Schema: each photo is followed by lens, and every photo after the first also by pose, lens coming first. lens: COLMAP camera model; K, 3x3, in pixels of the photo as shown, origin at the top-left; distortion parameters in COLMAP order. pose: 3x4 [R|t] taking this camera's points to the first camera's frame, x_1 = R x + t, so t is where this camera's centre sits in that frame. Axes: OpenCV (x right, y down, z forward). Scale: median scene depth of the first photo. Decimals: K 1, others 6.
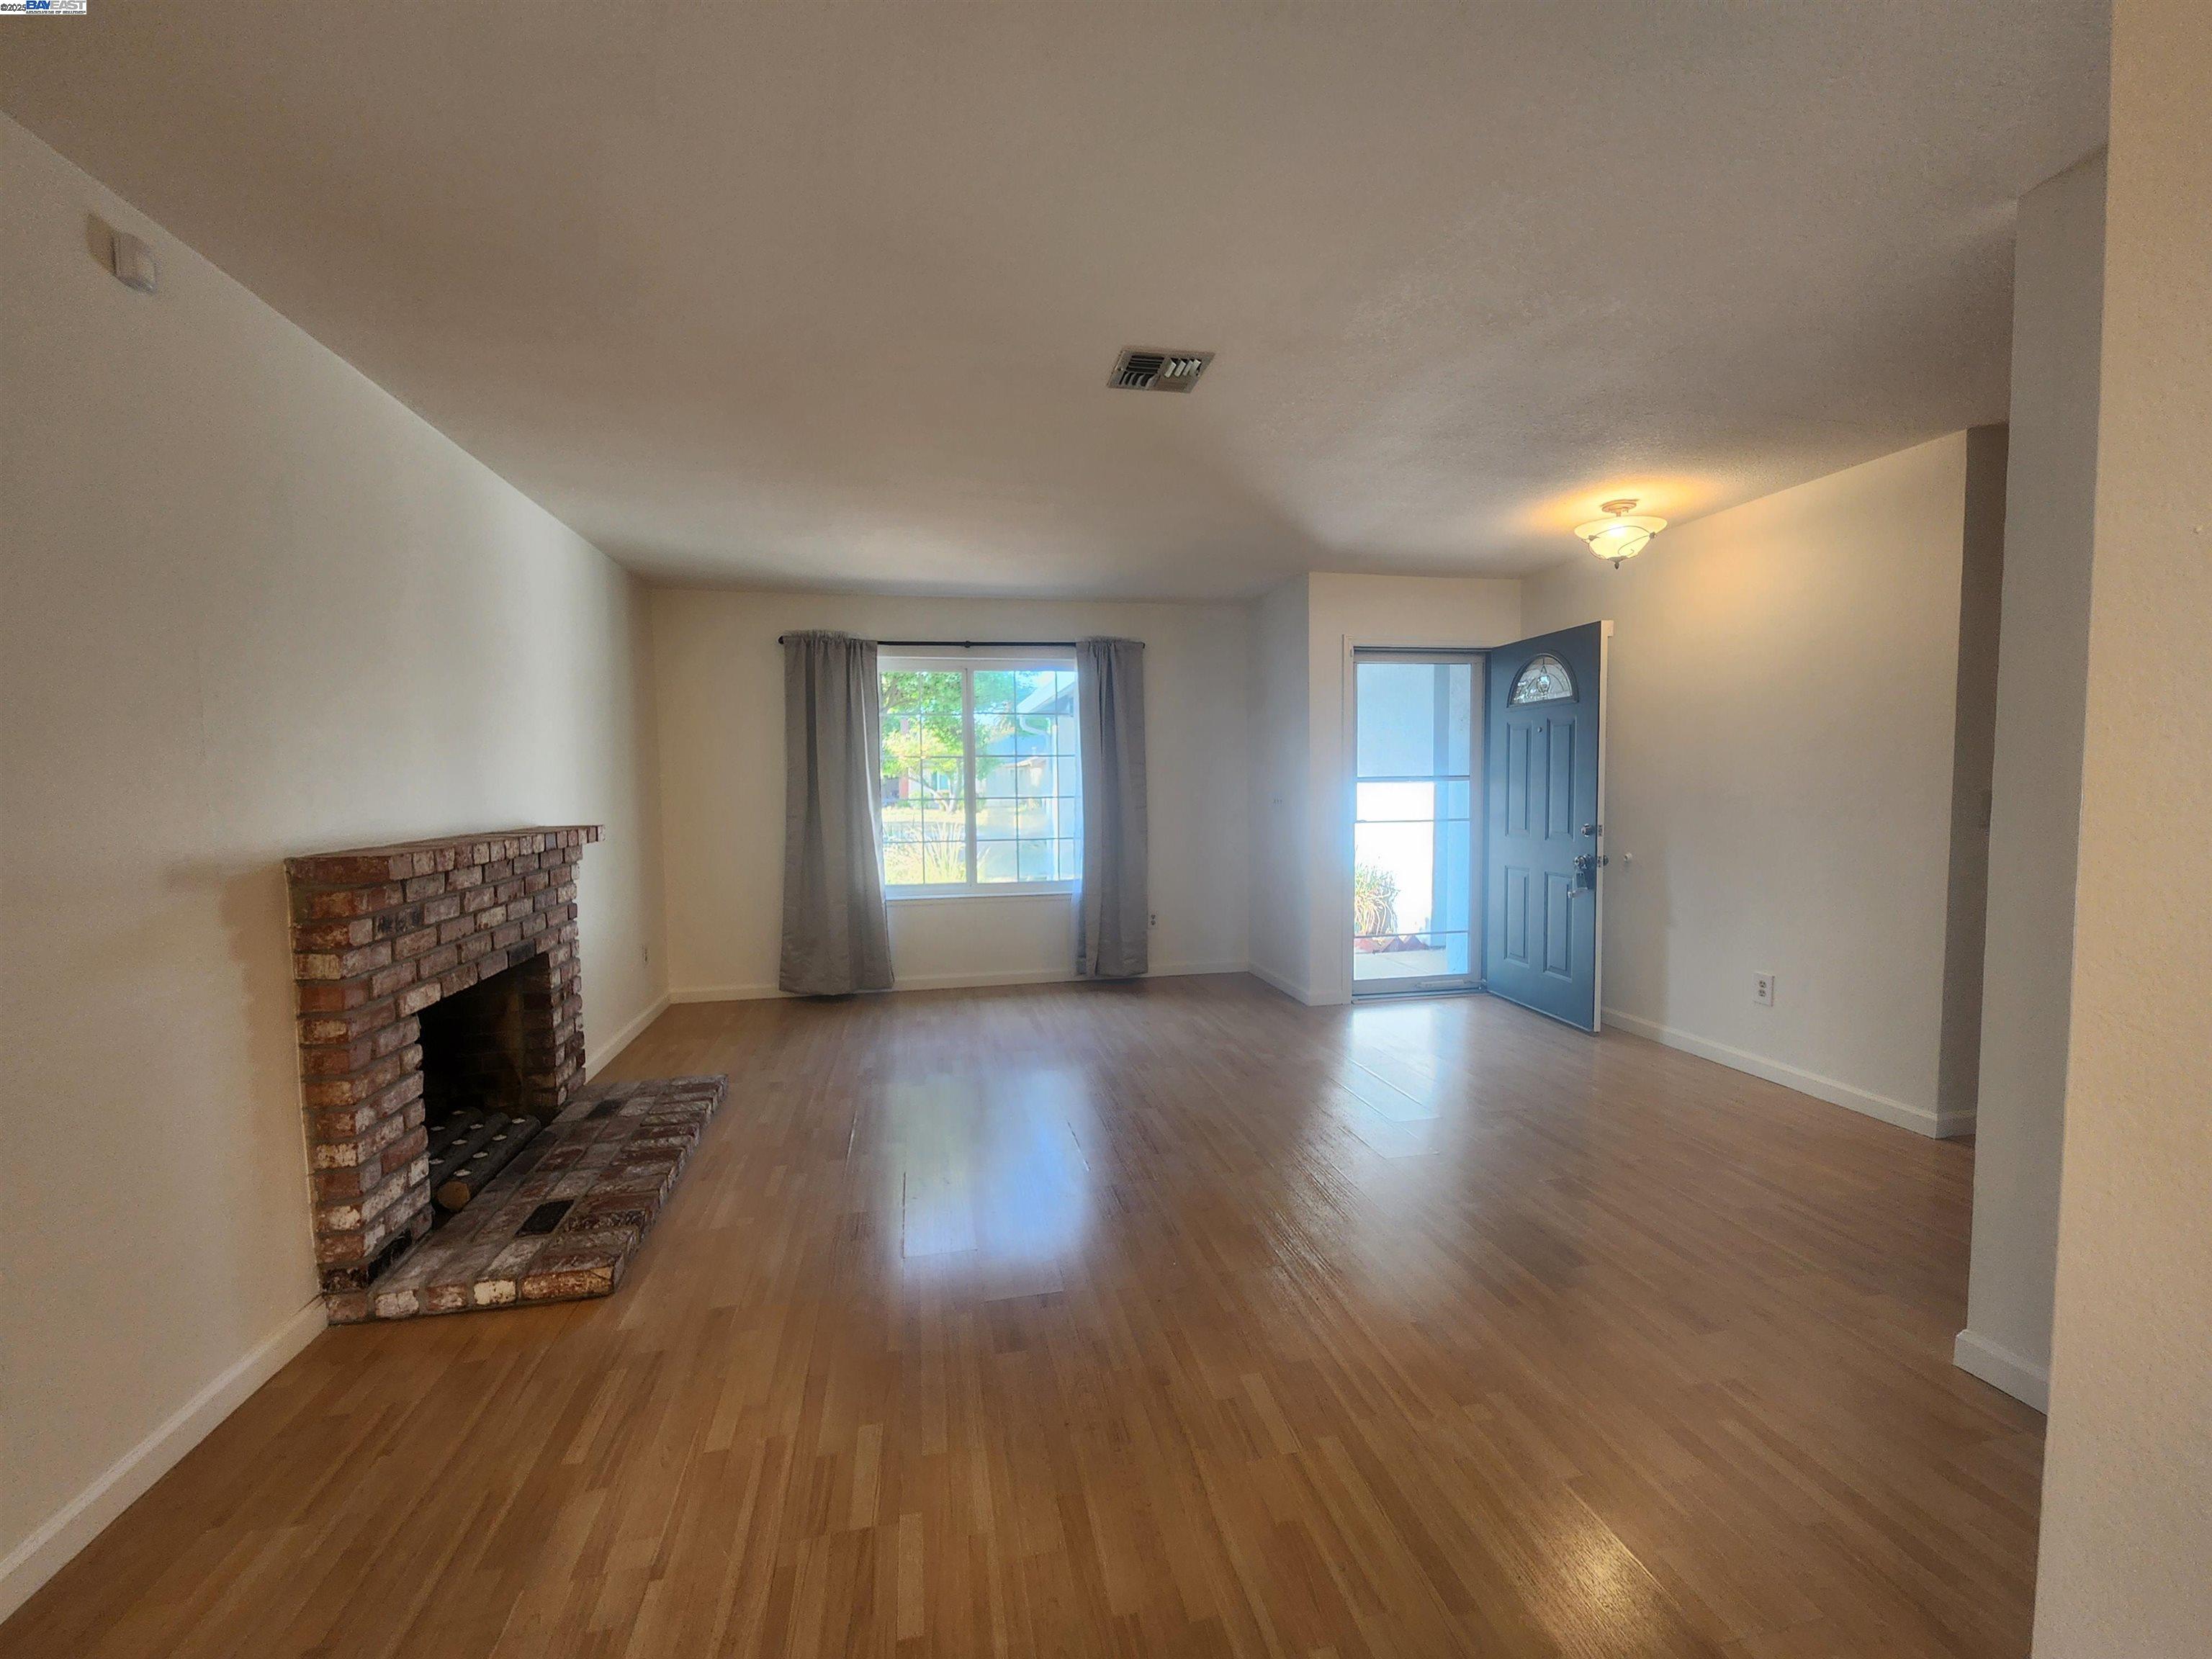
lens RADIAL K [[921.4, 0, 1113.6], [0, 921.4, 836.0], [0, 0, 1]] dist [-0.000173, -0.000371]
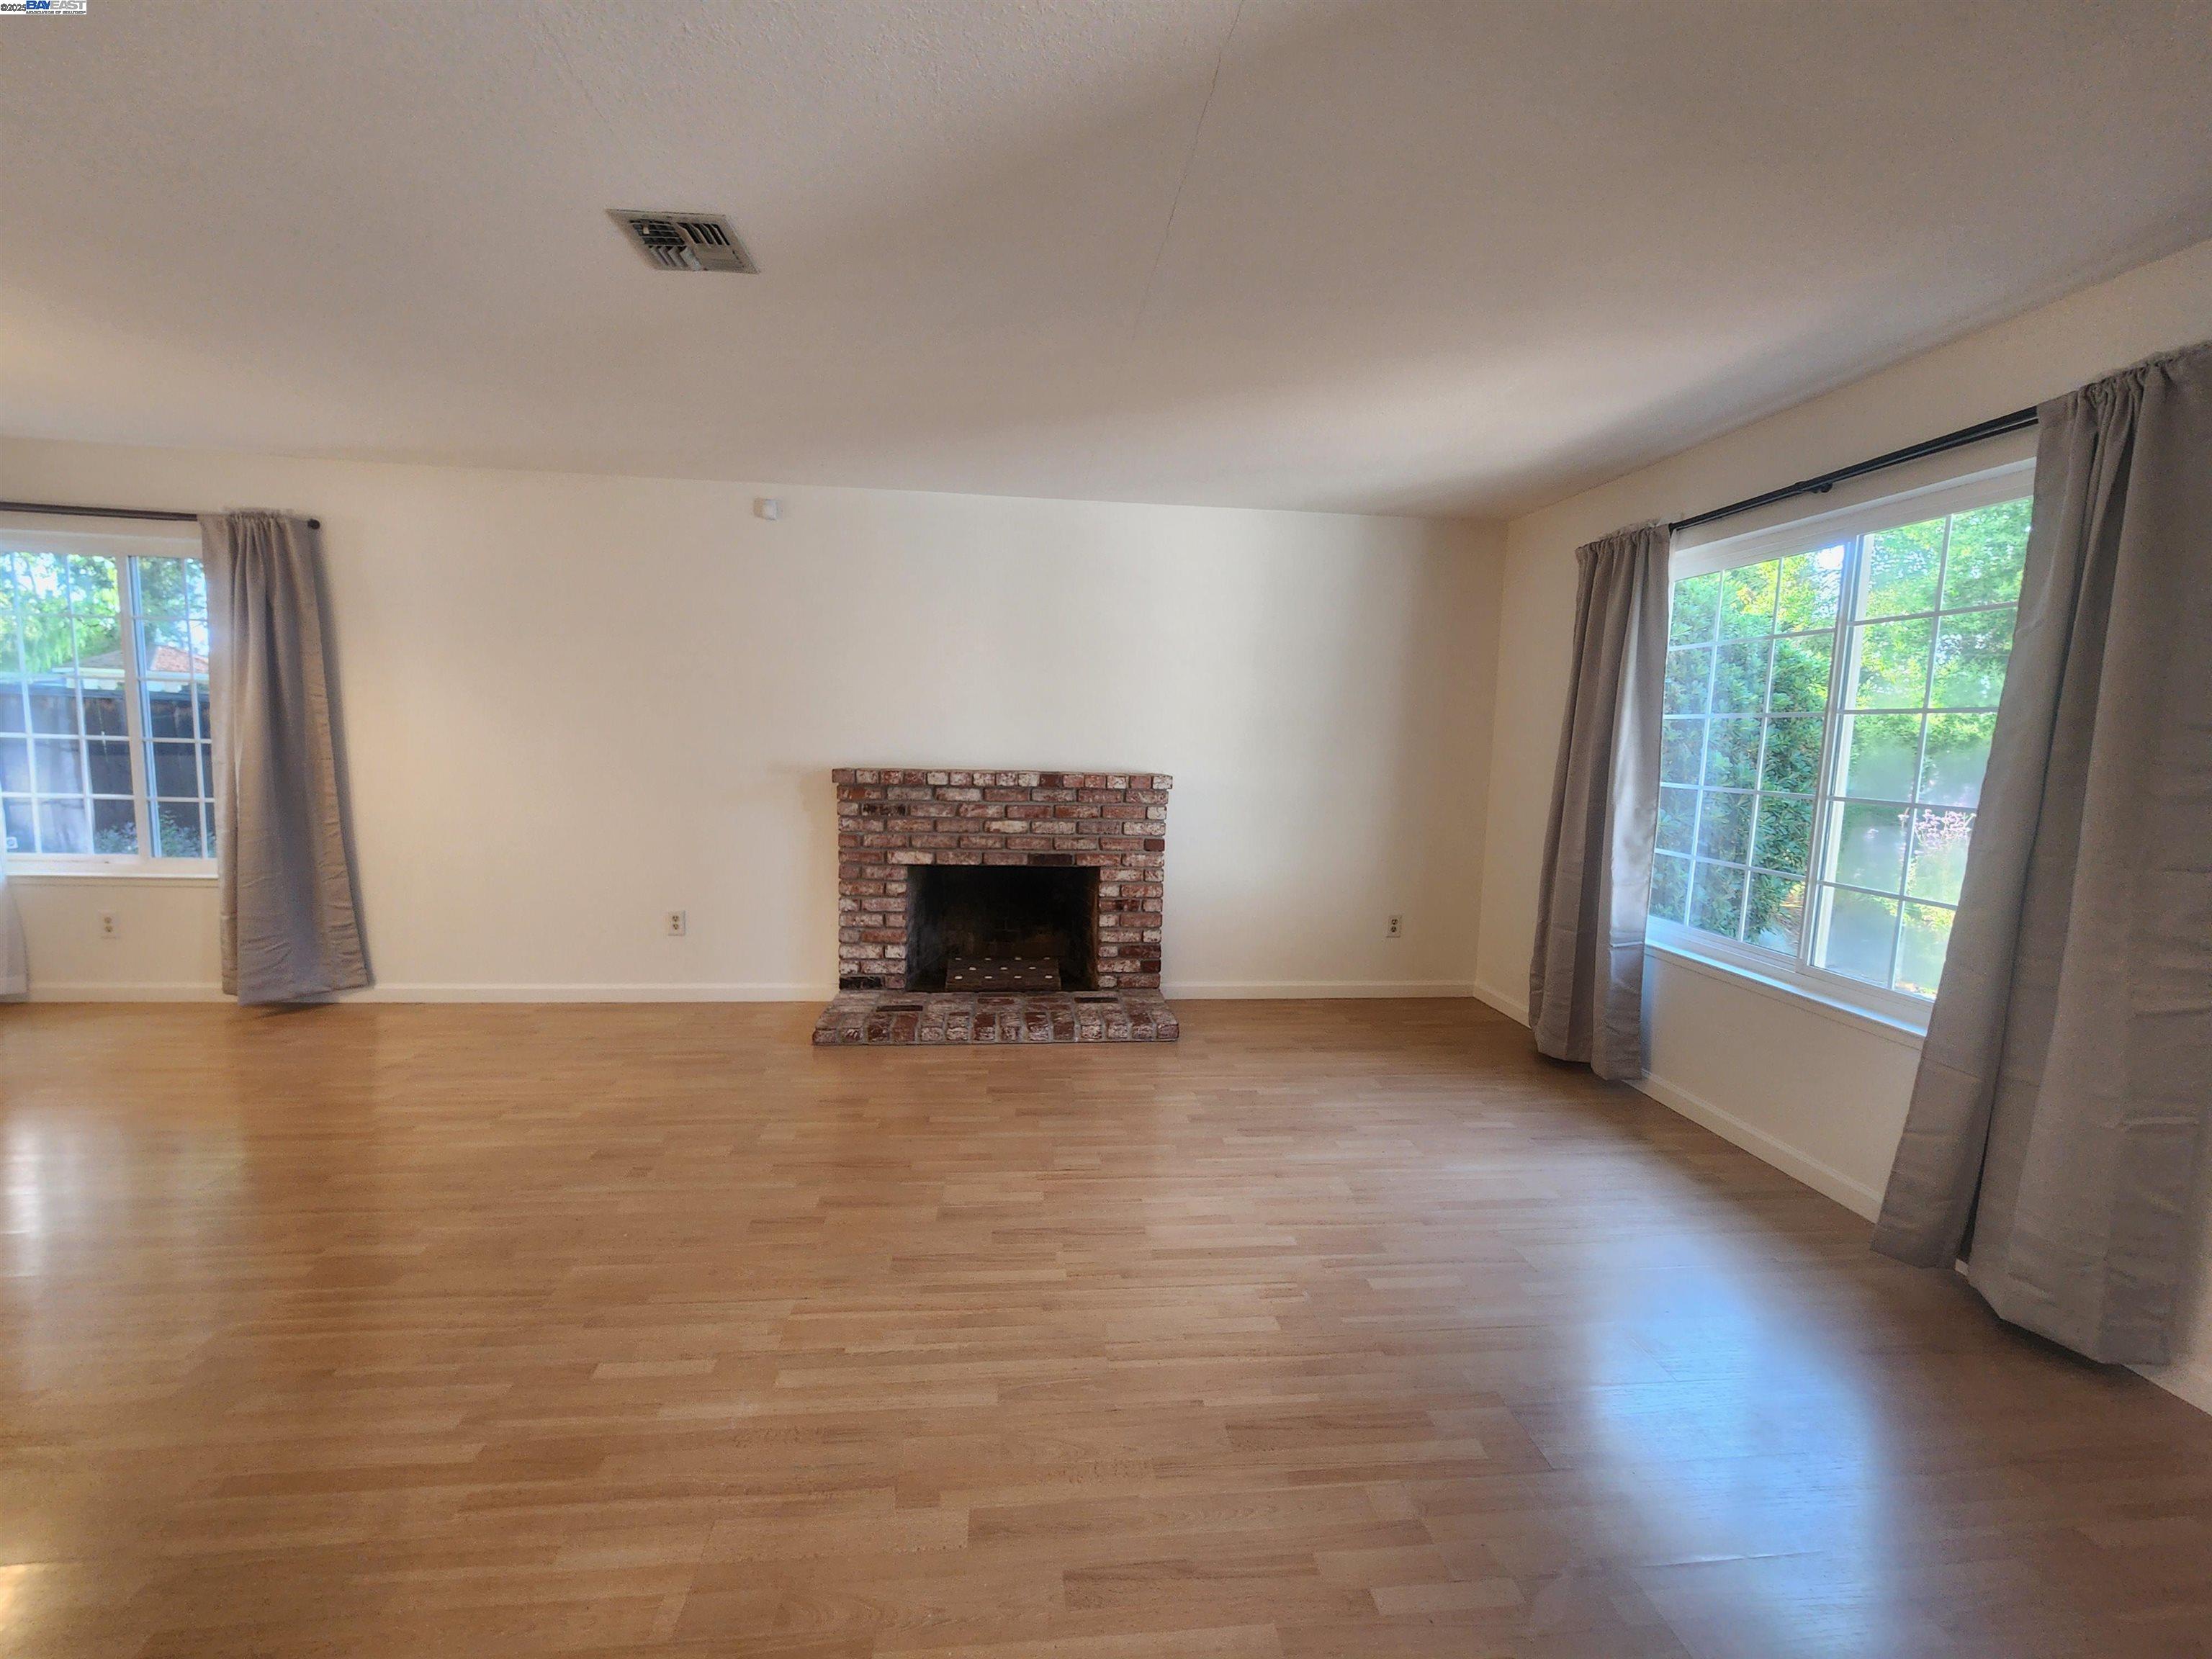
lens RADIAL K [[912.5, 0, 1087.9], [0, 912.5, 832.0], [0, 0, 1]] dist [-0.000292, -0.000108]
pose [[-0.131280, 0.113410, -0.984837, 0.778111], [-0.085167, 0.988472, 0.125182, -0.100401], [0.987680, 0.100310, -0.120107, 1.346502]]
